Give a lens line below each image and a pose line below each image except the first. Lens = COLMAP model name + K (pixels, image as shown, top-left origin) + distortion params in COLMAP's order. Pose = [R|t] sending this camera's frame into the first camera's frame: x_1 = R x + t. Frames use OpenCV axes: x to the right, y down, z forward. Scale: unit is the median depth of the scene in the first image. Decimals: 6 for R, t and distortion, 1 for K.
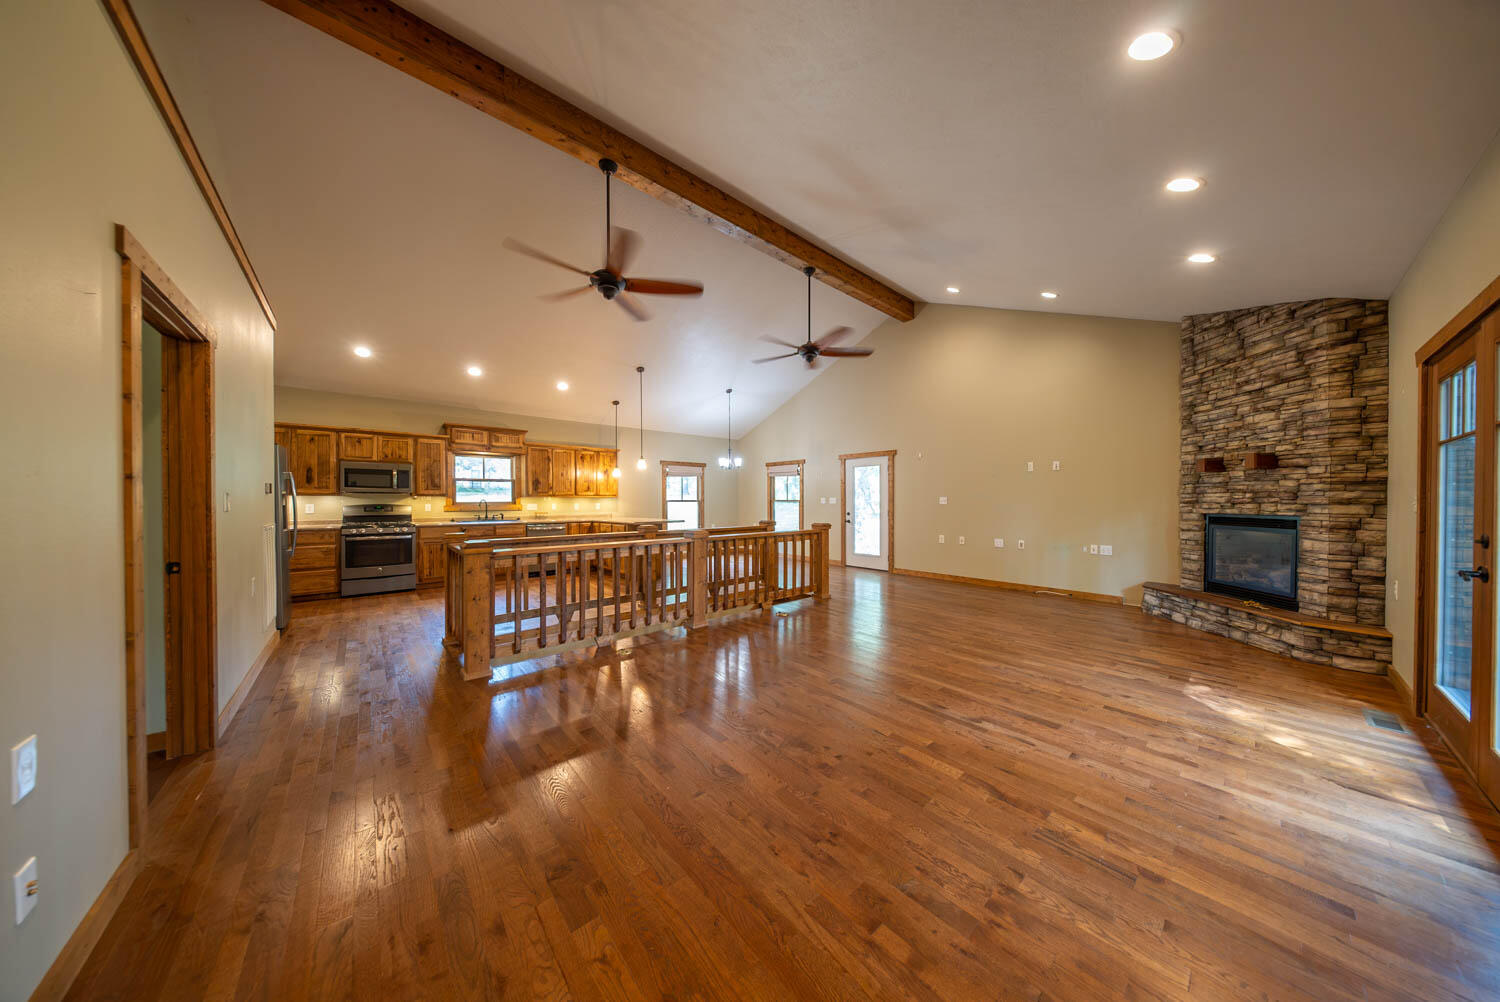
lens RADIAL K [[443.3, 0, 748.2], [0, 443.3, 503.0], [0, 0, 1]] dist [0.003654, -0.001516]
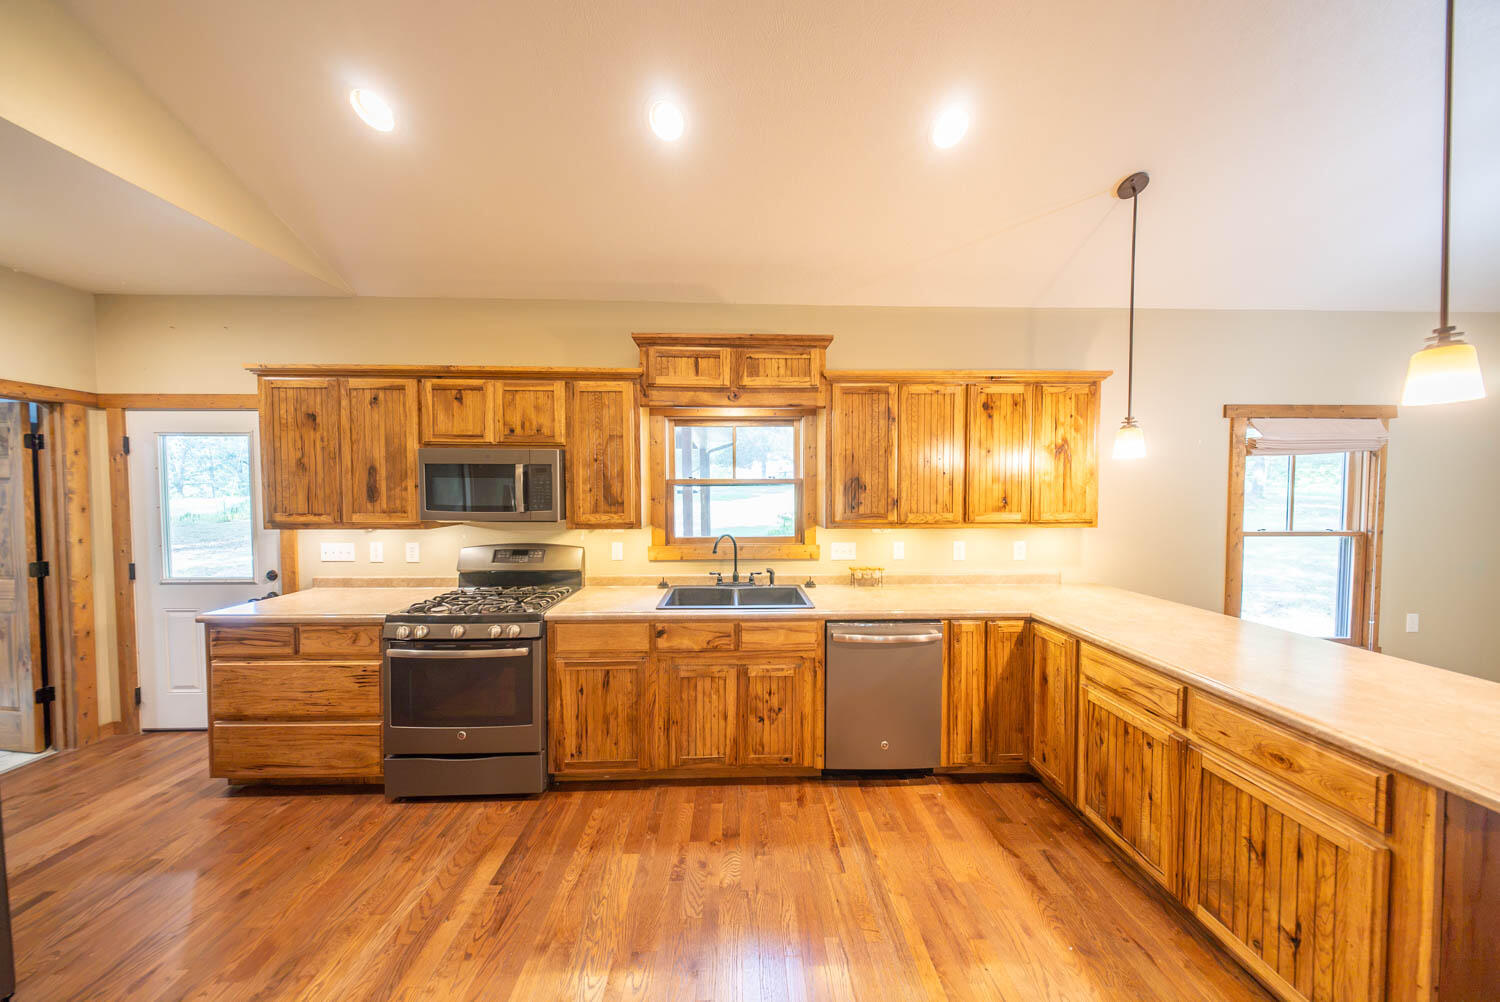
lens RADIAL K [[443.3, 0, 741.9], [0, 443.3, 500.2], [0, 0, 1]] dist [0.003654, -0.001516]
pose [[0.774127, 0.019081, -0.632743, -0.457790], [-0.003971, 0.999672, 0.025289, -0.061481], [0.633018, -0.017064, 0.773949, 0.945889]]
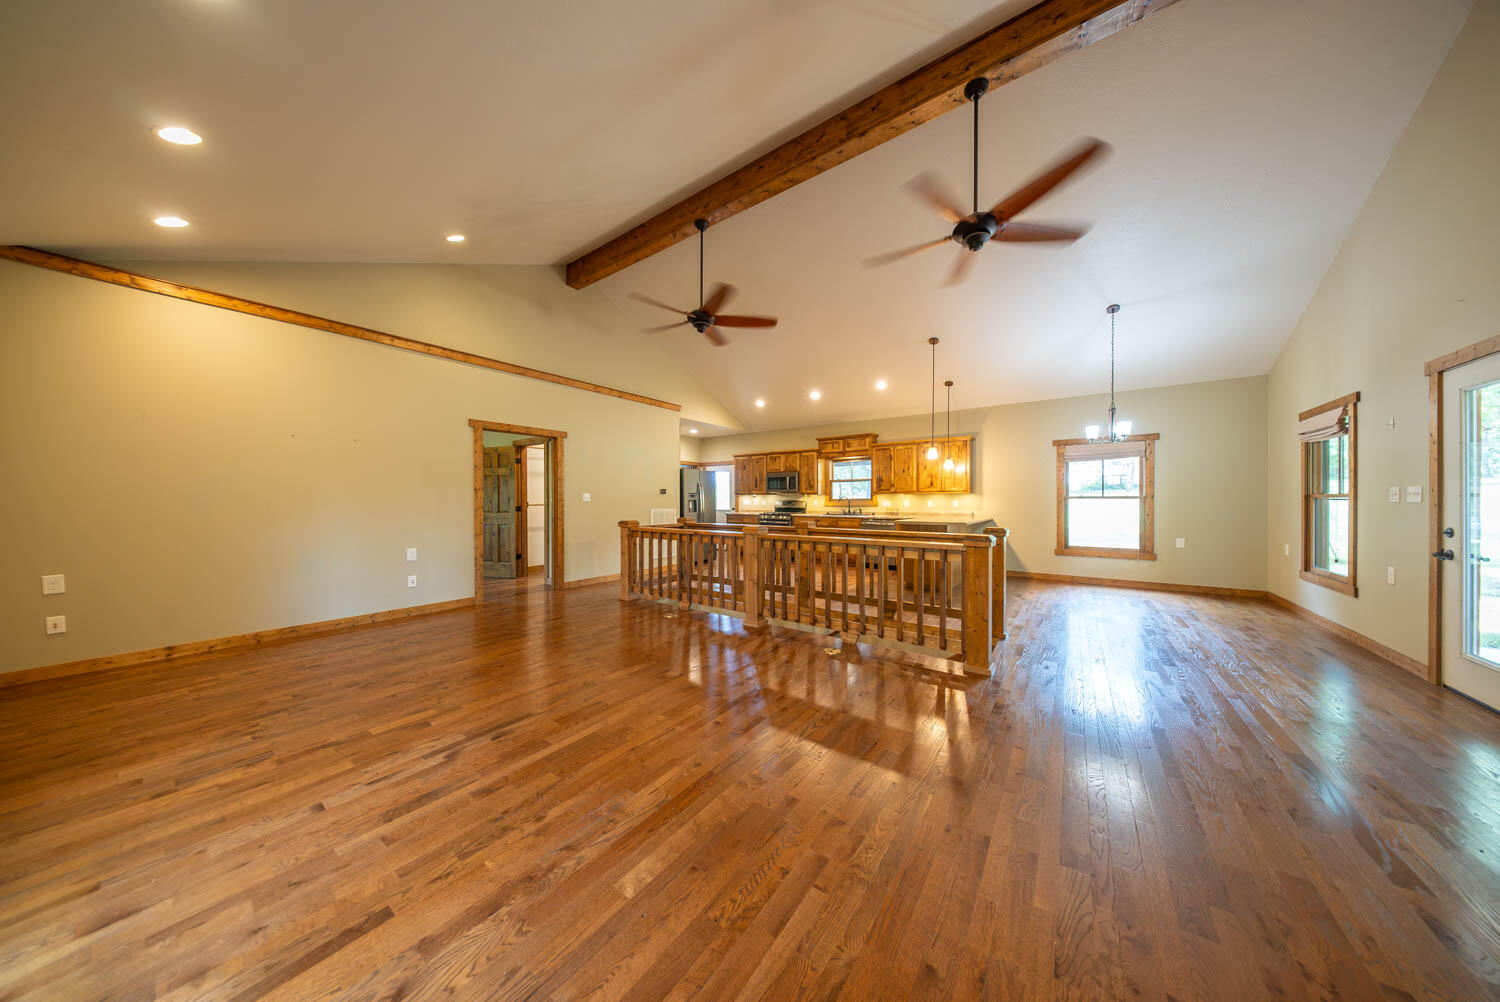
lens RADIAL K [[443.3, 0, 747.0], [0, 443.3, 502.0], [0, 0, 1]] dist [0.003654, -0.001516]
pose [[0.218122, 0.004716, -0.975910, 0.678756], [-0.004729, 0.999982, 0.003775, 0.004188], [0.975910, 0.003792, 0.218140, 0.637044]]
